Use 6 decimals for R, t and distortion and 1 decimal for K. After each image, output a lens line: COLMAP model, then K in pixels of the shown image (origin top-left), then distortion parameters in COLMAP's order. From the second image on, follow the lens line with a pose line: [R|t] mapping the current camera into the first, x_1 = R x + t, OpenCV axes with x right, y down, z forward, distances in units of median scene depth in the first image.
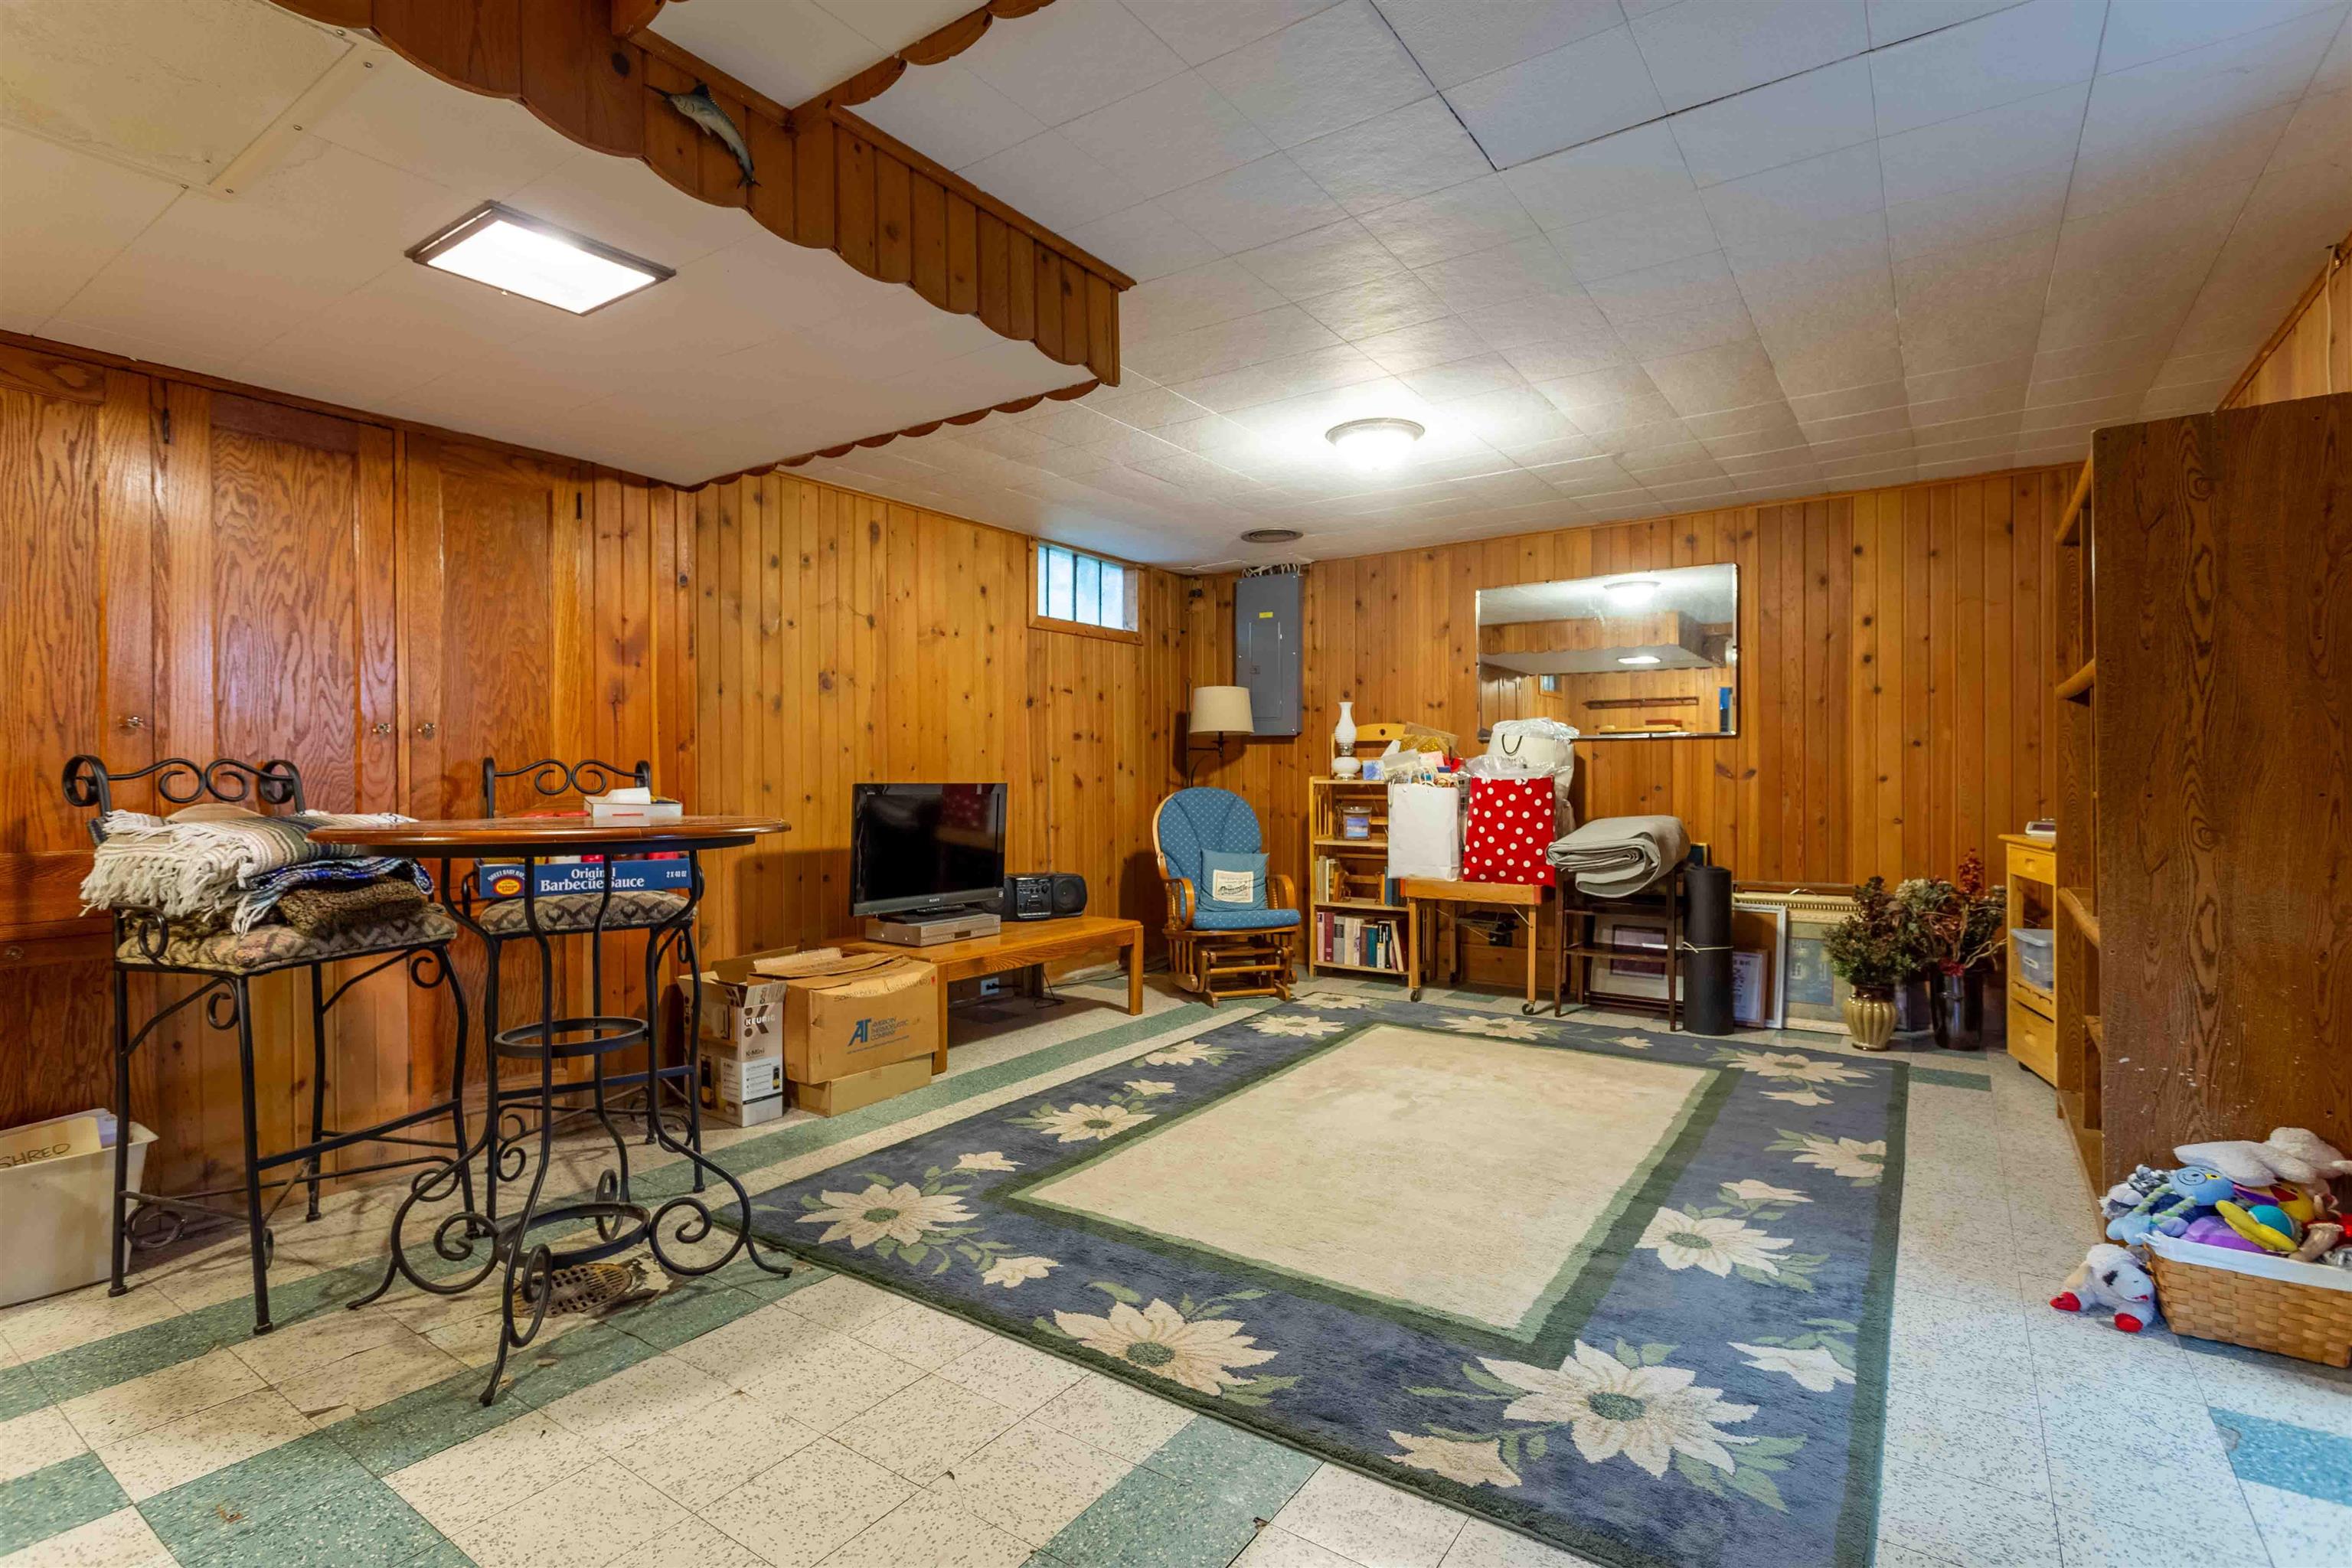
lens RADIAL K [[1120.1, 0, 1165.4], [0, 1120.1, 776.5], [0, 0, 1]] dist [-0.002101, 0.001668]
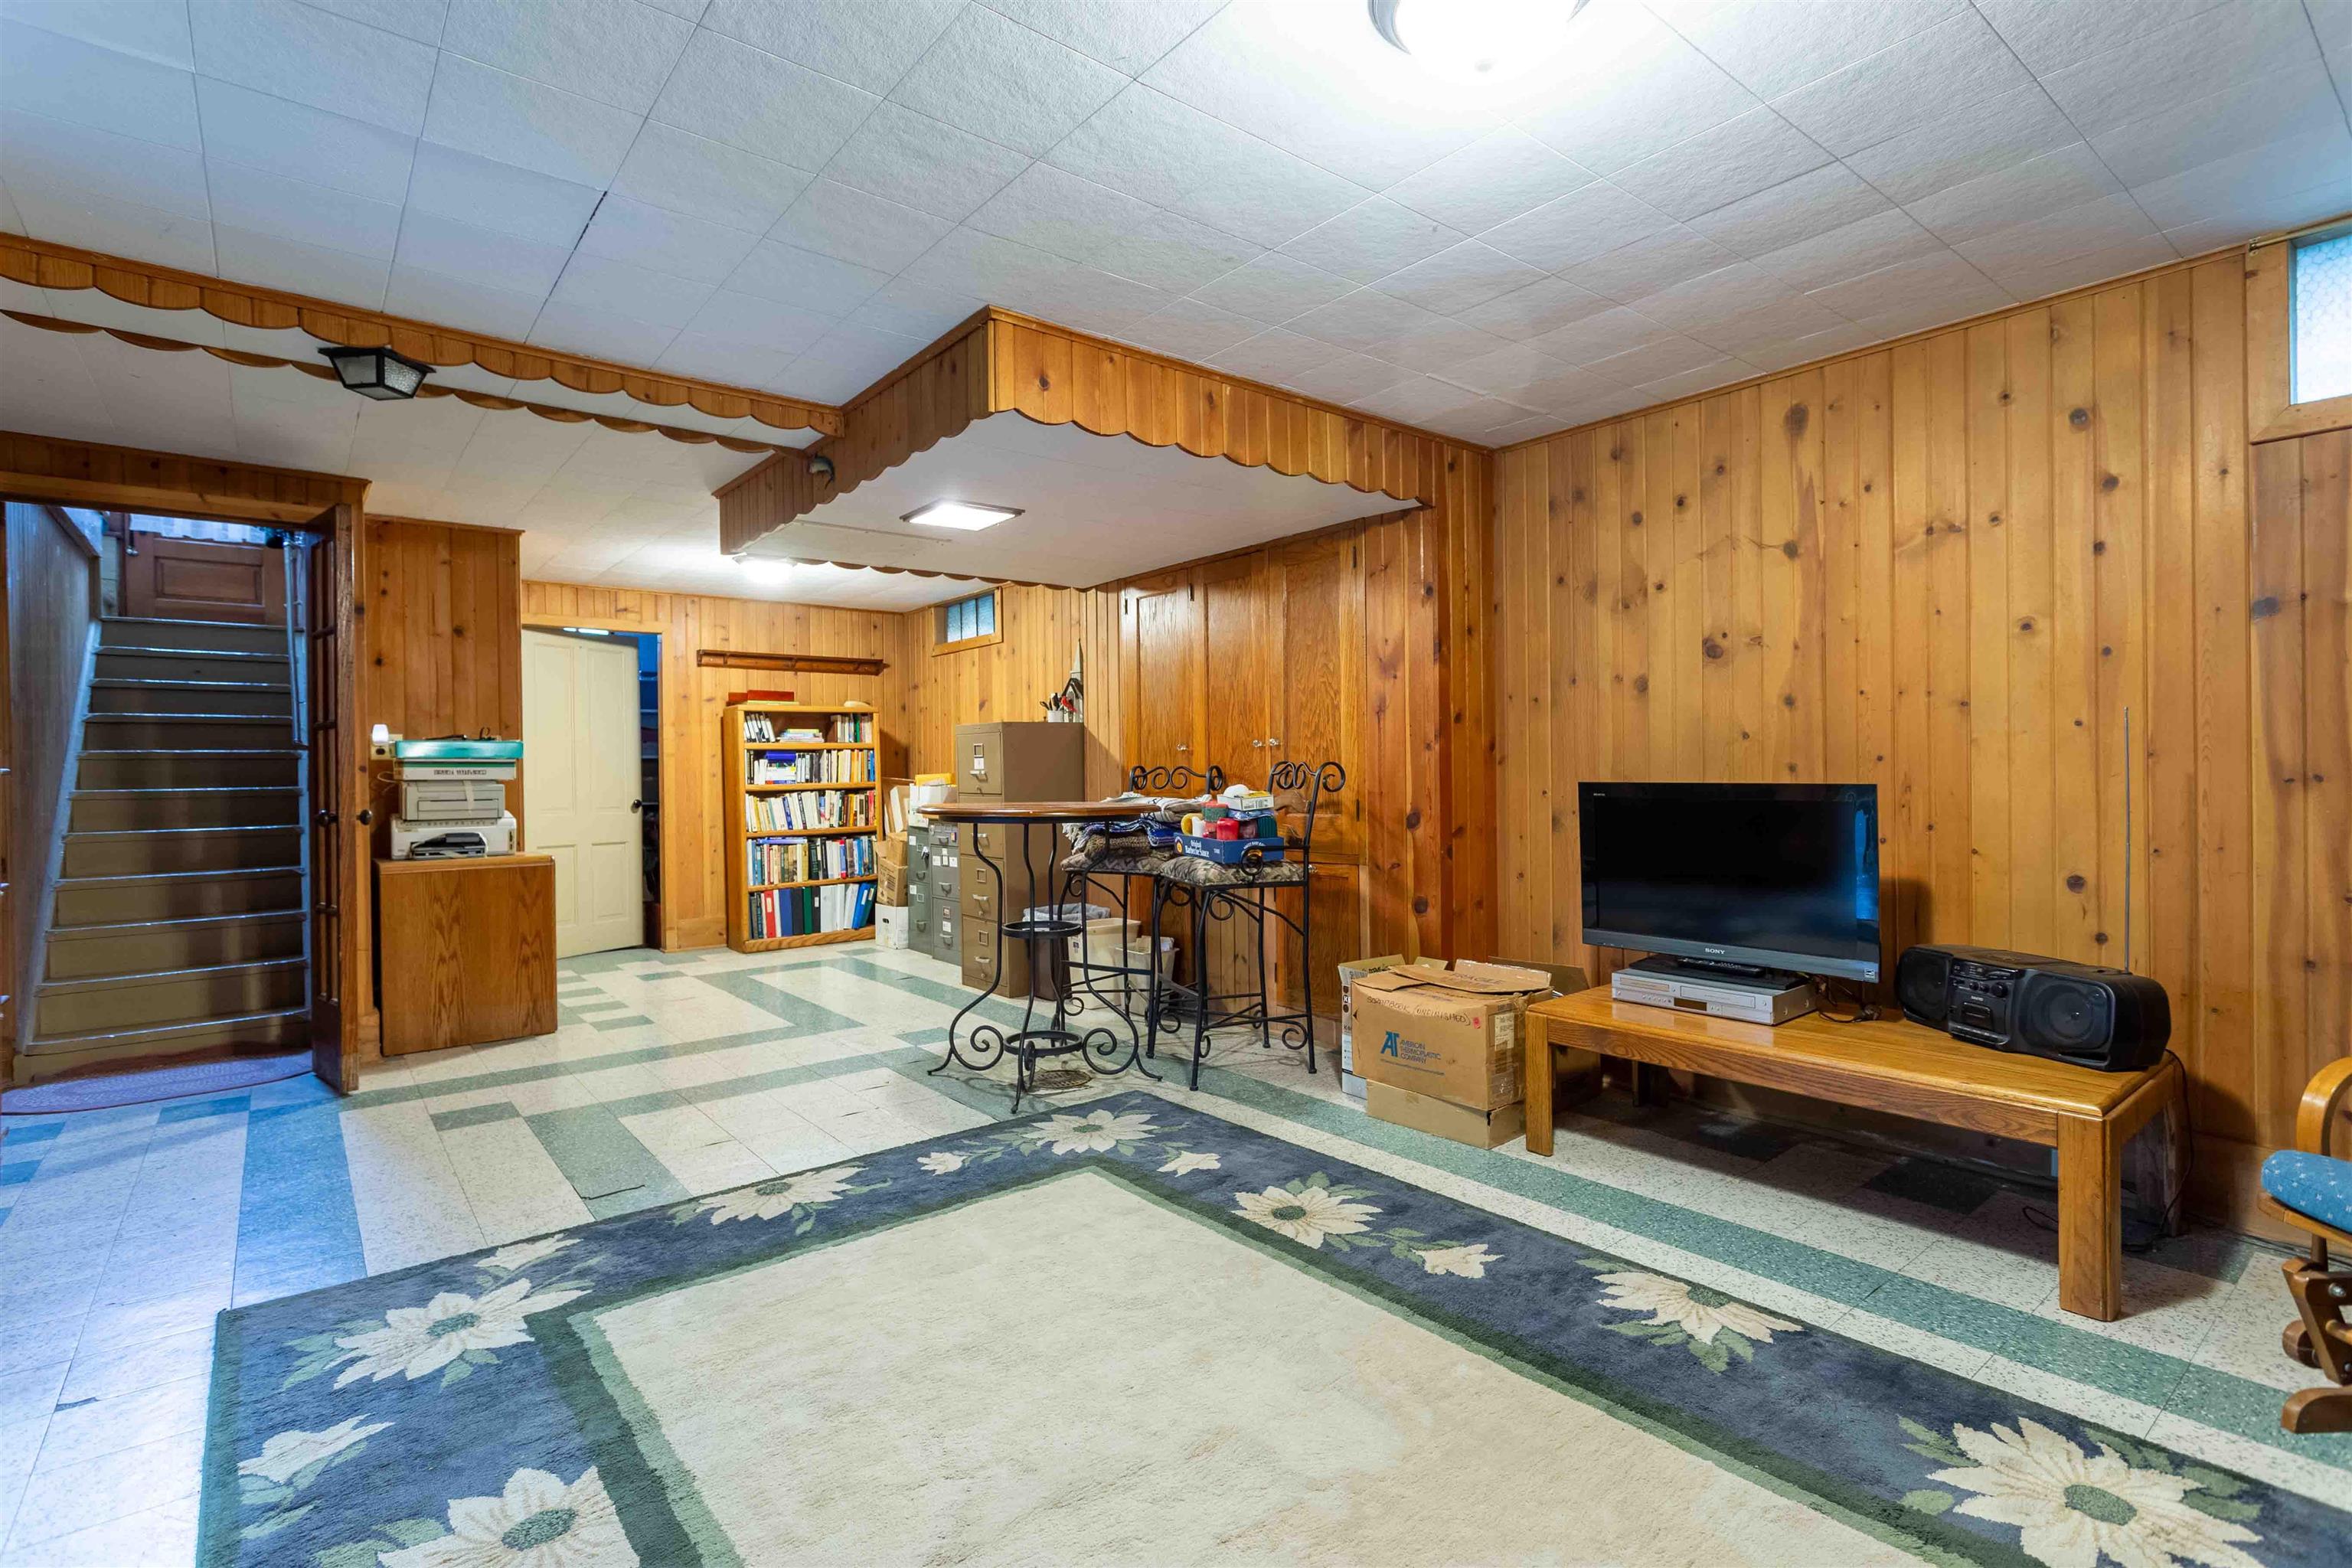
lens RADIAL K [[1120.1, 0, 1166.3], [0, 1120.1, 782.9], [0, 0, 1]] dist [-0.002101, 0.001668]
pose [[-0.288567, 0.017055, -0.957308, 0.790466], [0.012685, 0.999822, 0.013988, -0.011475], [0.957376, -0.008107, -0.288732, 1.248386]]
